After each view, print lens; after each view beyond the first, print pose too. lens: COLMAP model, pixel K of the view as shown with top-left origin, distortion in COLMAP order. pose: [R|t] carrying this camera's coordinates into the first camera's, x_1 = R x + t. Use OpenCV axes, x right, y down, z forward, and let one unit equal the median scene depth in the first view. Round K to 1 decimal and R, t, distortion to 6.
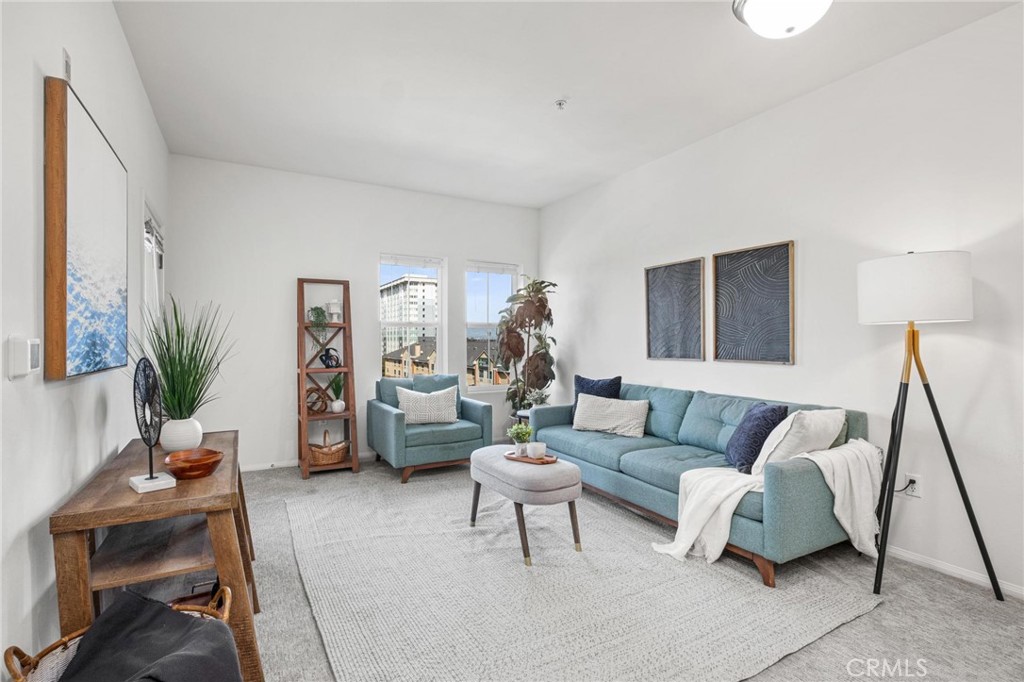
lens RADIAL K [[490.3, 0, 513.4], [0, 490.3, 341.2], [0, 0, 1]] dist [-0.000692, 0.001779]
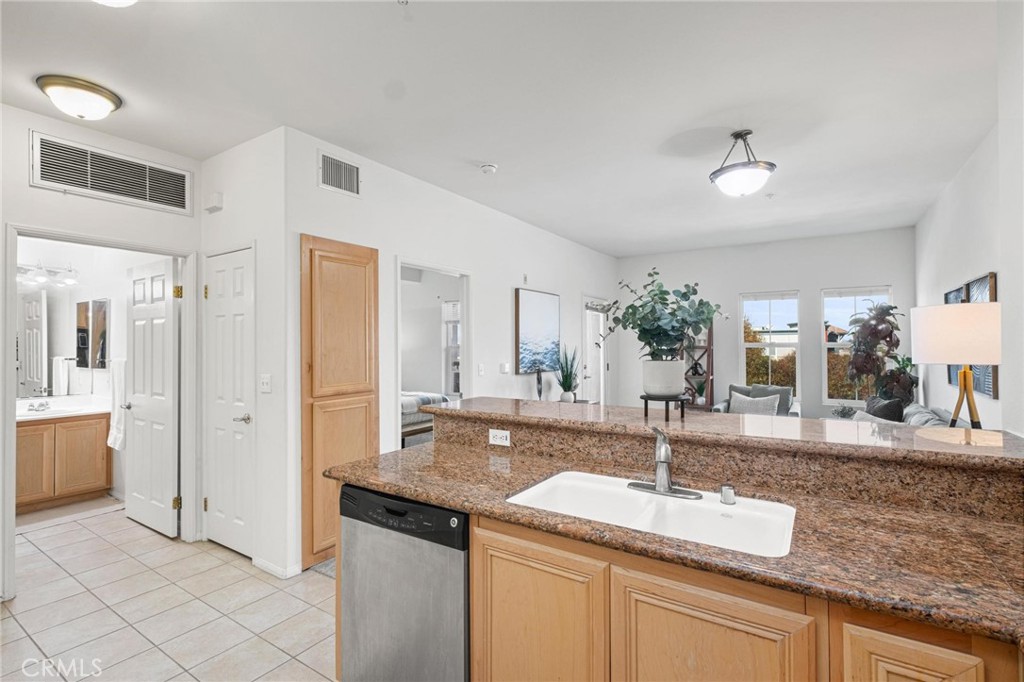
lens RADIAL K [[474.9, 0, 510.6], [0, 474.9, 340.5], [0, 0, 1]] dist [0.003249, -0.001205]
pose [[0.462832, -0.007645, -0.886413, 0.724554], [0.001904, 0.999969, -0.007630, -0.048358], [0.886444, 0.001844, 0.462832, -0.217158]]
